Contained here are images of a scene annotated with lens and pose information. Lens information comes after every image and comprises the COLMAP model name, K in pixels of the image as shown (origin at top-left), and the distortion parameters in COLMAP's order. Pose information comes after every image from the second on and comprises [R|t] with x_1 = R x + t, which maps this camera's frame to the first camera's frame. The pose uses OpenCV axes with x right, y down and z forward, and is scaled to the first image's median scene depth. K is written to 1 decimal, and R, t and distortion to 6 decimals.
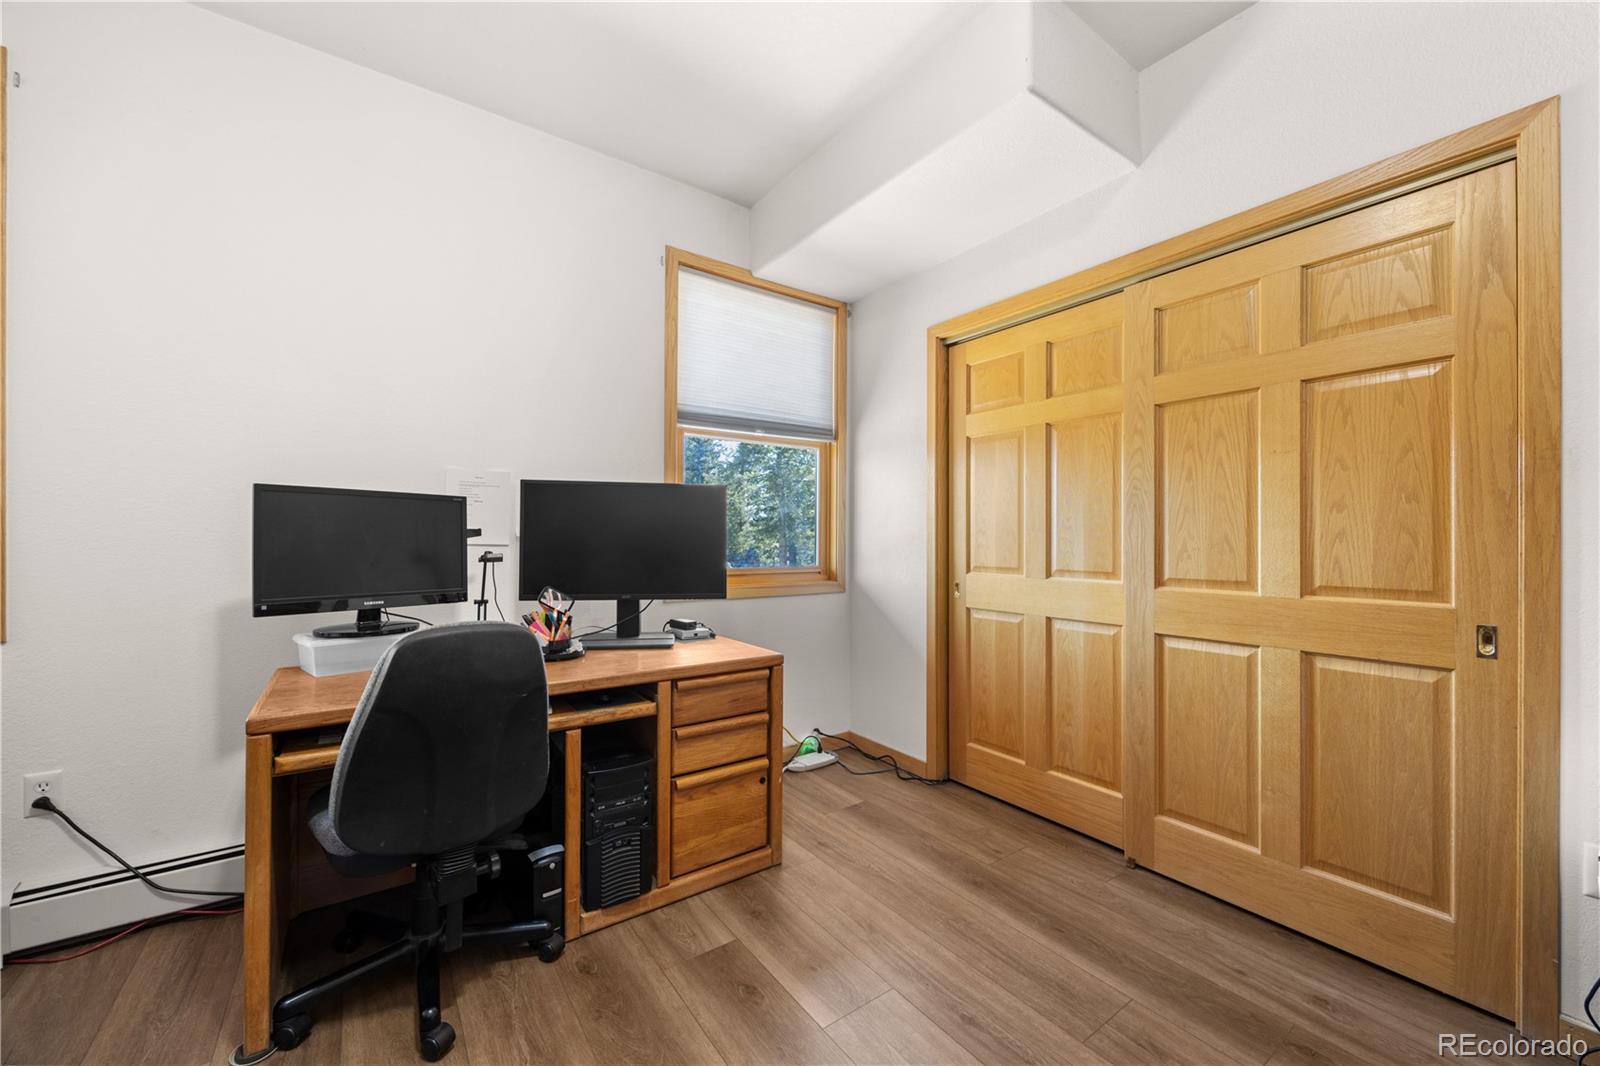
lens RADIAL K [[615.5, 0, 801.6], [0, 615.5, 539.8], [0, 0, 1]] dist [-0.000441, -0.000101]
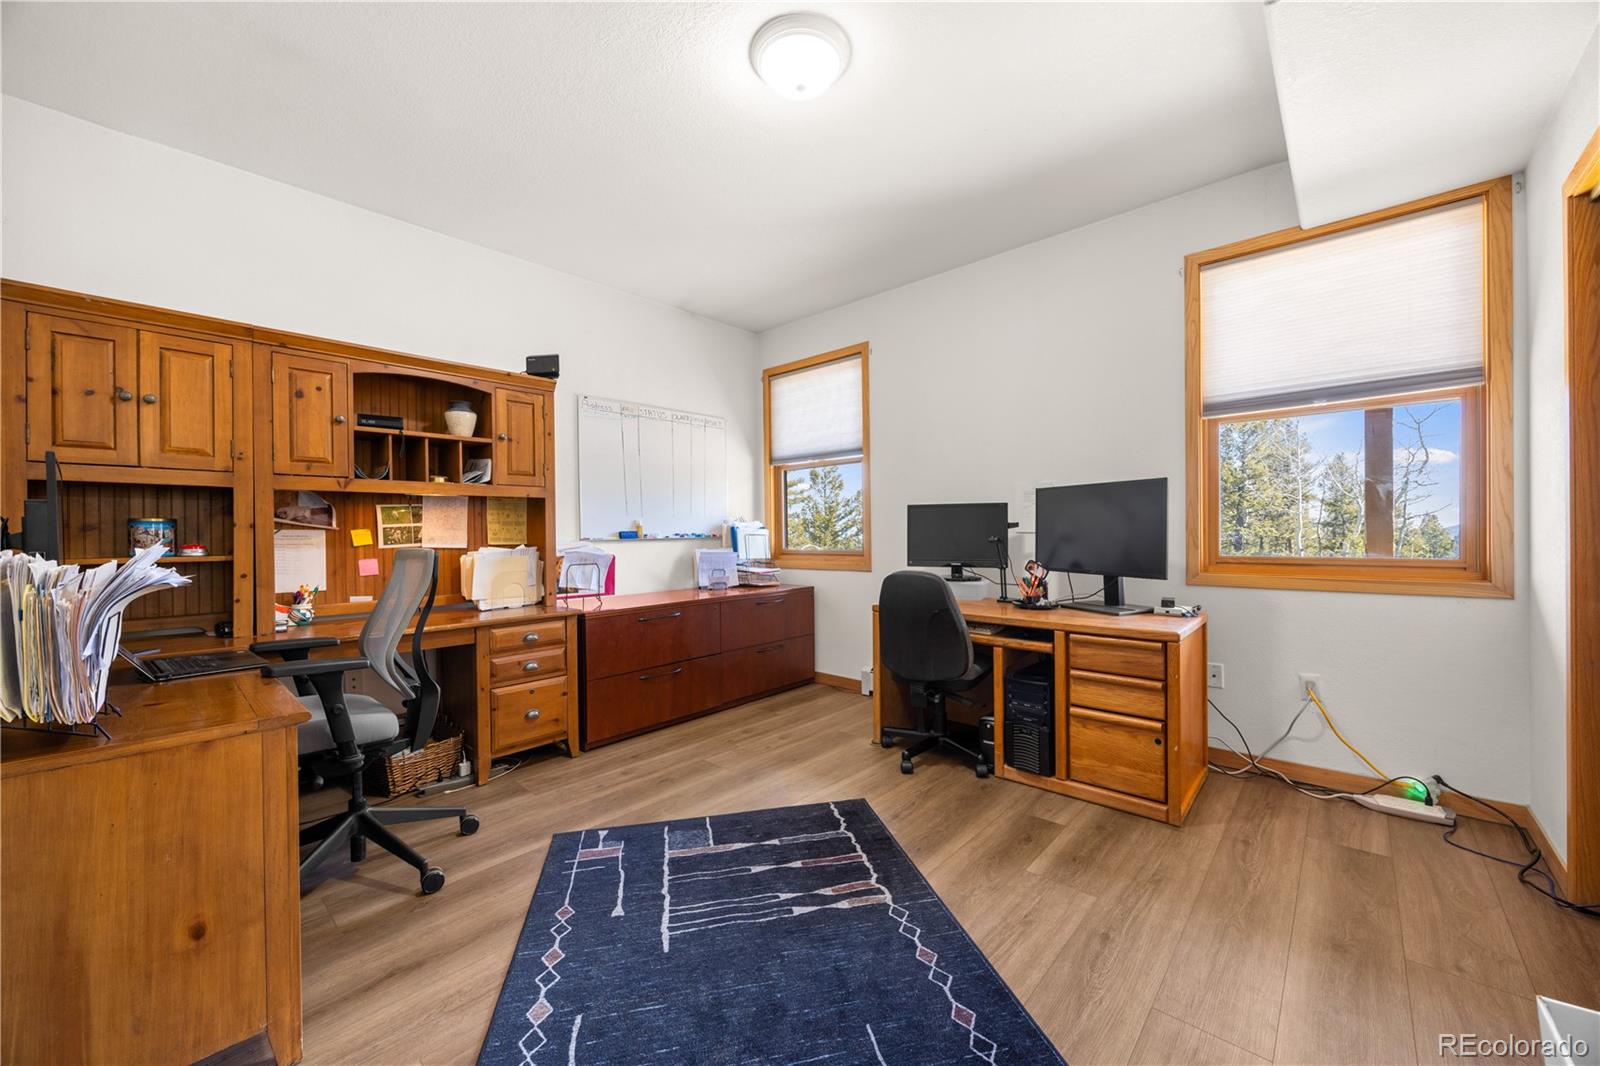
lens RADIAL K [[604.3, 0, 801.9], [0, 604.3, 537.3], [0, 0, 1]] dist [0.000236, 0.000017]
pose [[0.209651, 0.001188, -0.977776, 0.885777], [0.010590, 0.999938, 0.003485, 0.009263], [0.977719, -0.011085, 0.209625, 0.143129]]
